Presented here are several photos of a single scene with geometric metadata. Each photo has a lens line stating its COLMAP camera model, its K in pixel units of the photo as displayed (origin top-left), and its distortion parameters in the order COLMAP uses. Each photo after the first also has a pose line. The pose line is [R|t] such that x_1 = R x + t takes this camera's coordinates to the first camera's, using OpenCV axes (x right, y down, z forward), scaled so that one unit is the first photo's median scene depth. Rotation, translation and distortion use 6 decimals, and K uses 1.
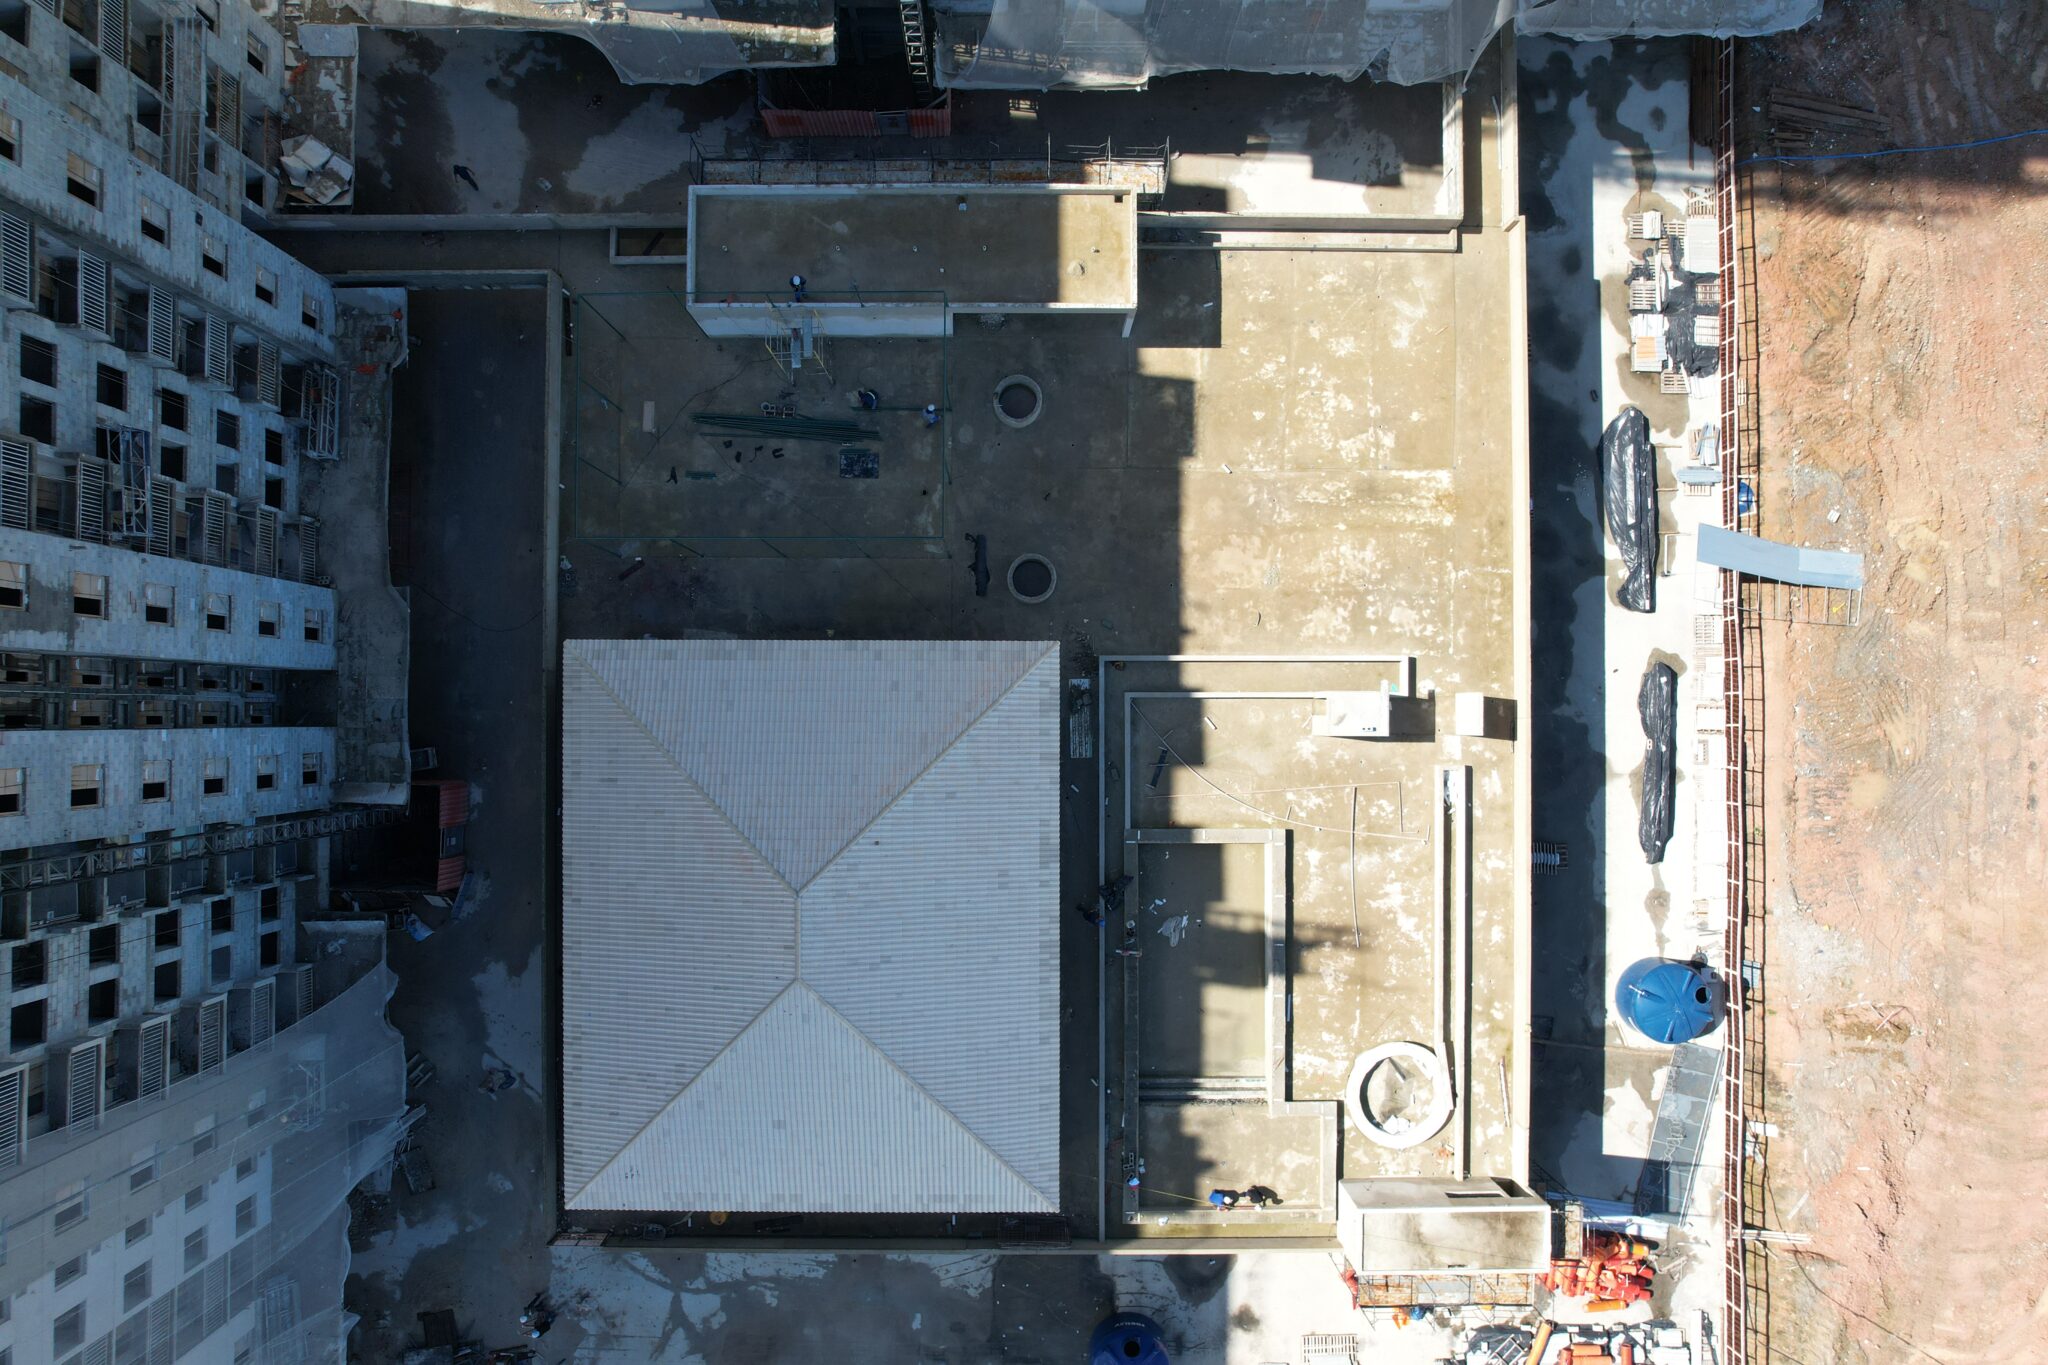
lens RADIAL K [[1293.8, 0, 1016.9], [0, 1293.8, 667.8], [0, 0, 1]] dist [-0.063434, 0.055716]
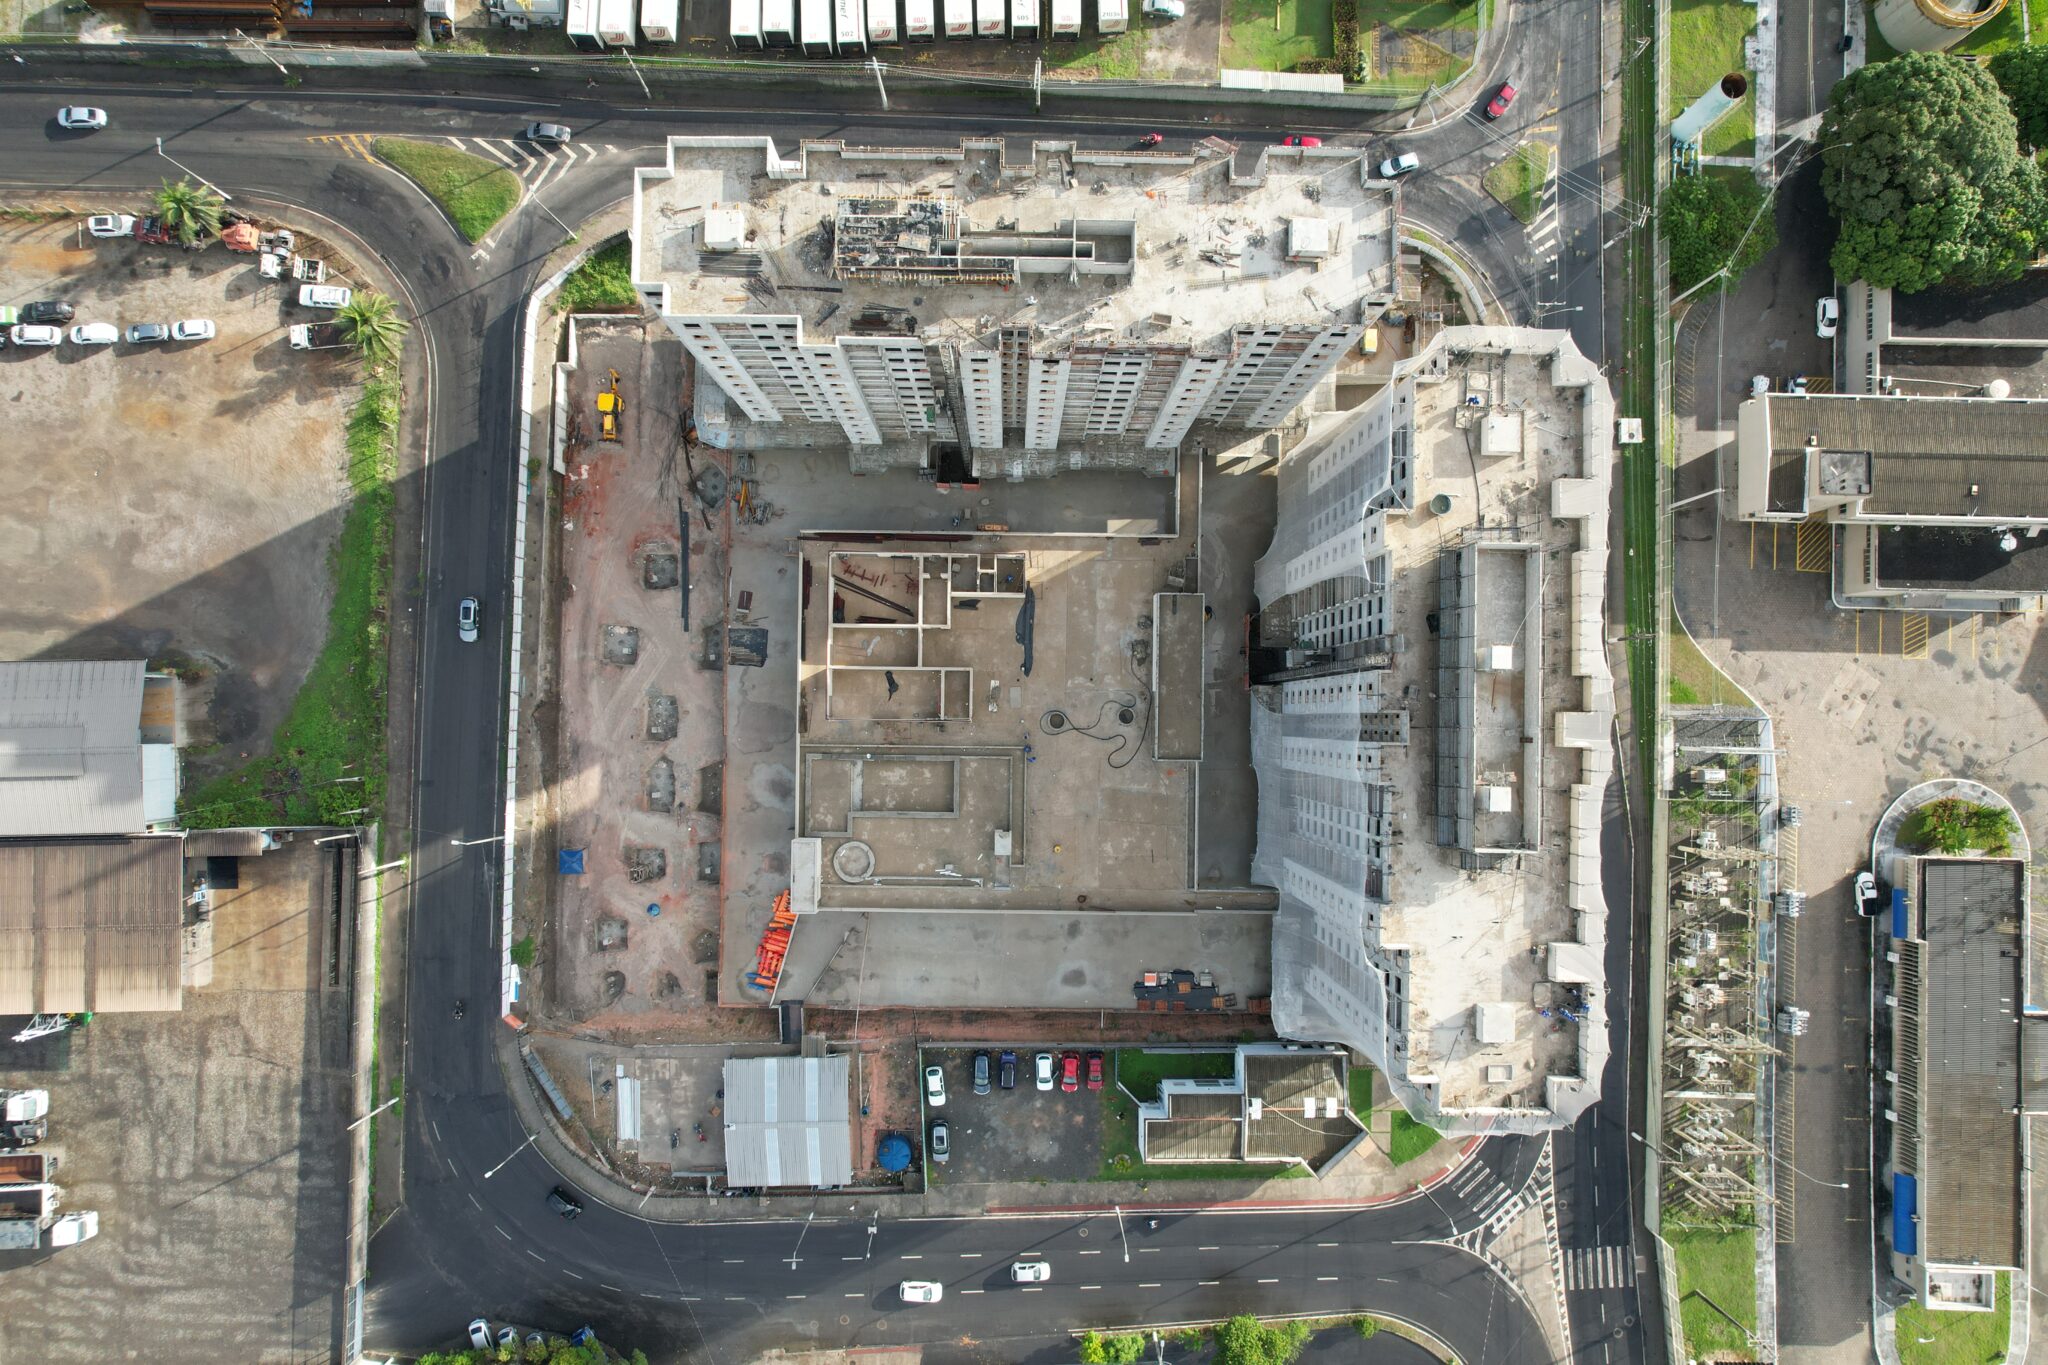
lens RADIAL K [[1293.8, 0, 1016.7], [0, 1293.8, 682.8], [0, 0, 1]] dist [-0.063434, 0.055716]
pose [[-0.010740, 0.999746, -0.019832, -0.011579], [-0.999536, -0.010168, 0.028705, -0.056016], [0.028496, 0.020131, 0.999391, -1.450155]]
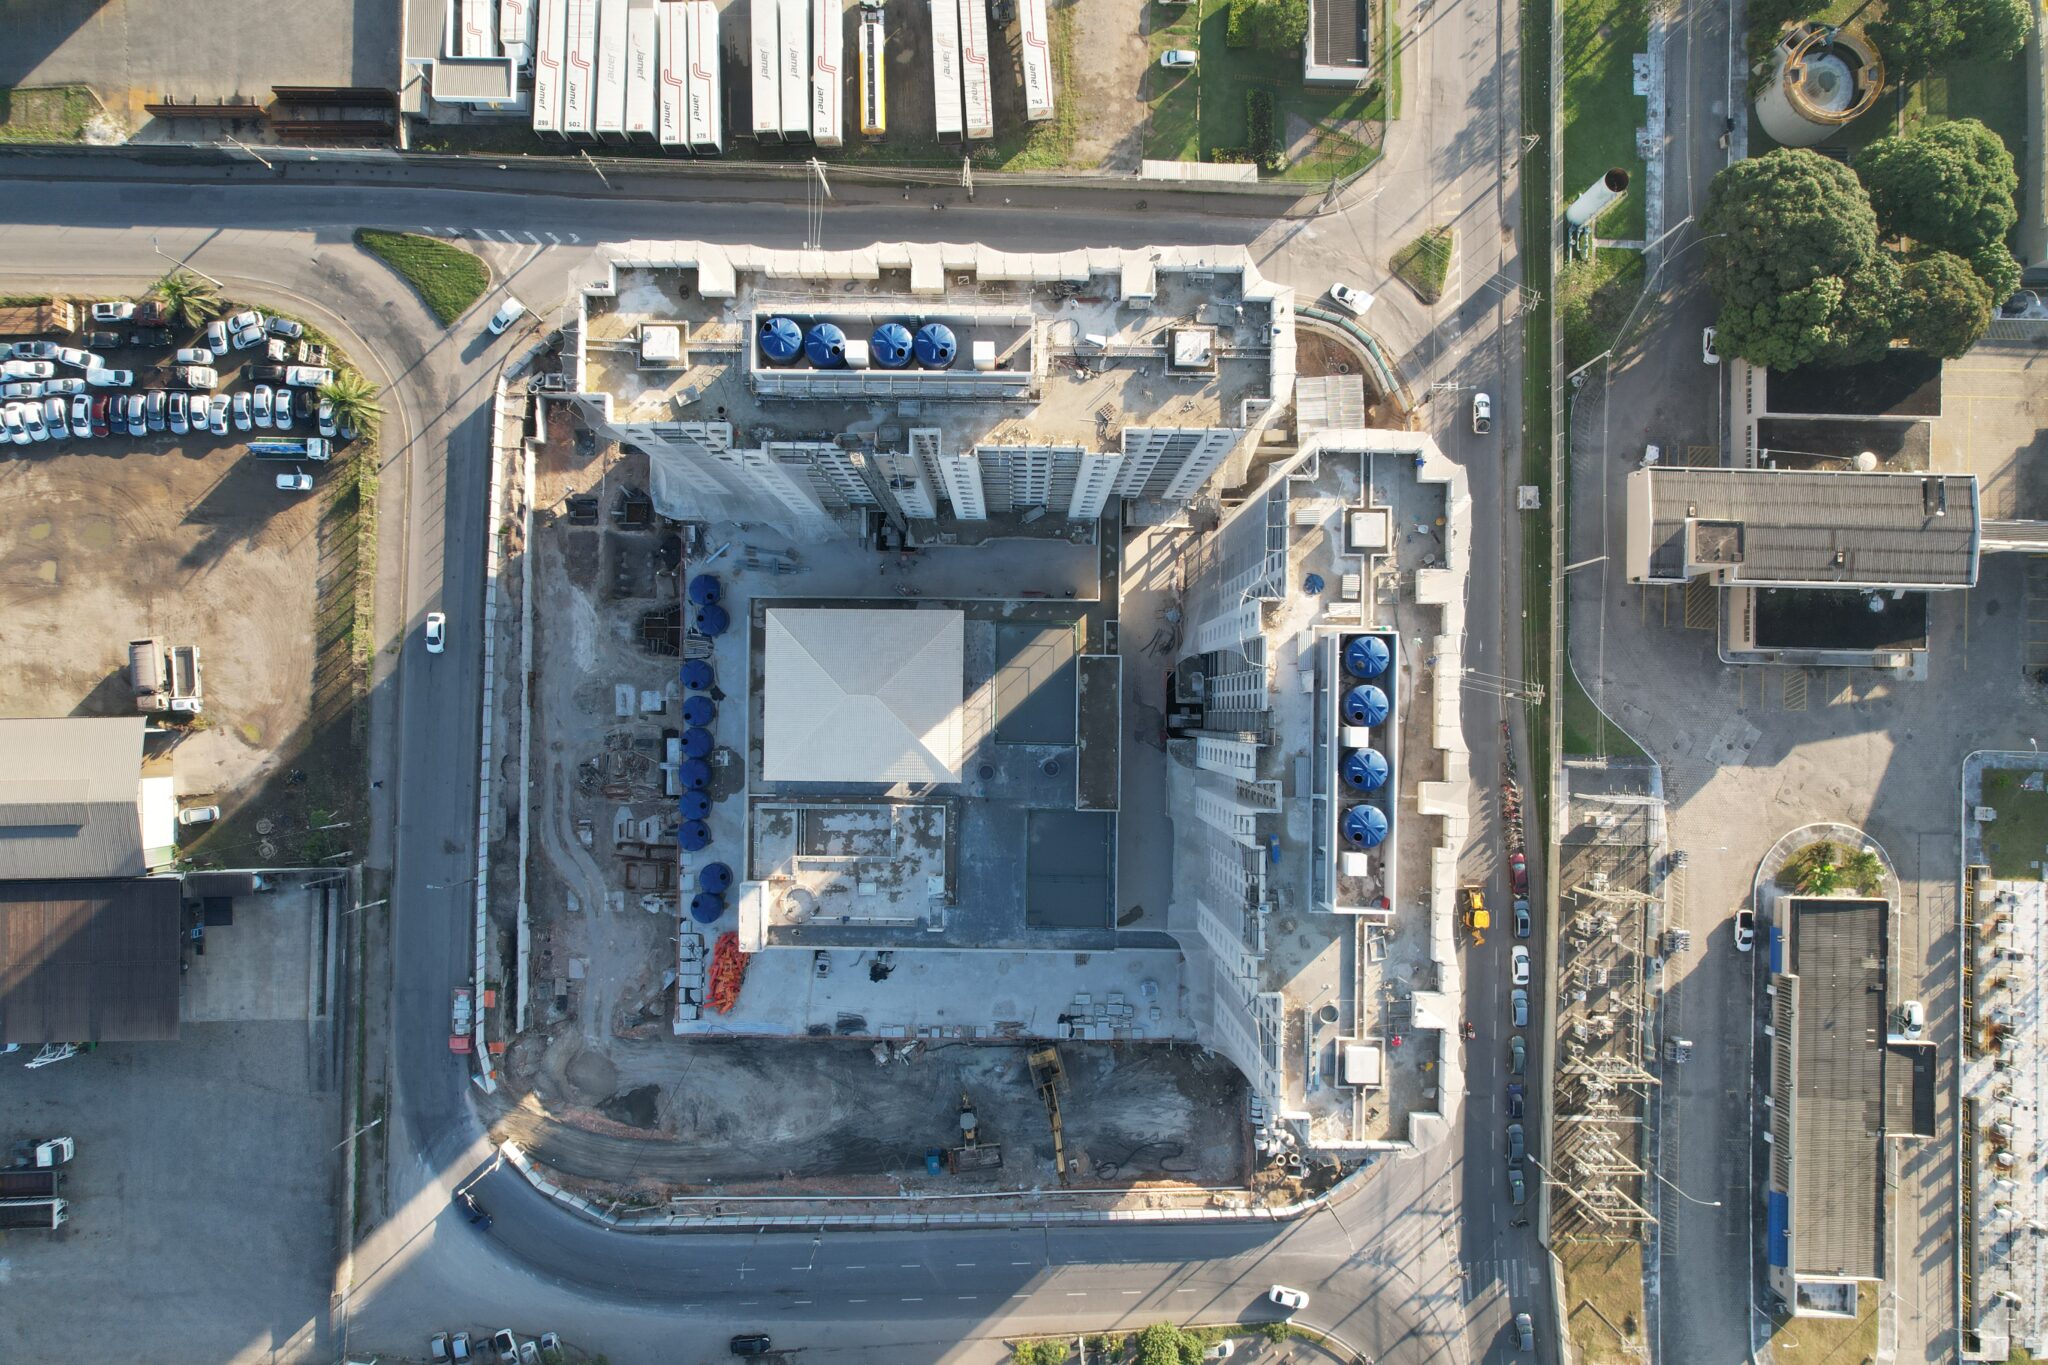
lens RADIAL K [[1293.8, 0, 1020.0], [0, 1293.8, 677.6], [0, 0, 1]] dist [-0.063434, 0.055716]
pose [[-0.010038, 0.999817, -0.016260, -0.136781], [-0.999347, -0.009466, 0.034883, -0.217048], [0.034723, 0.016599, 0.999259, -1.632531]]
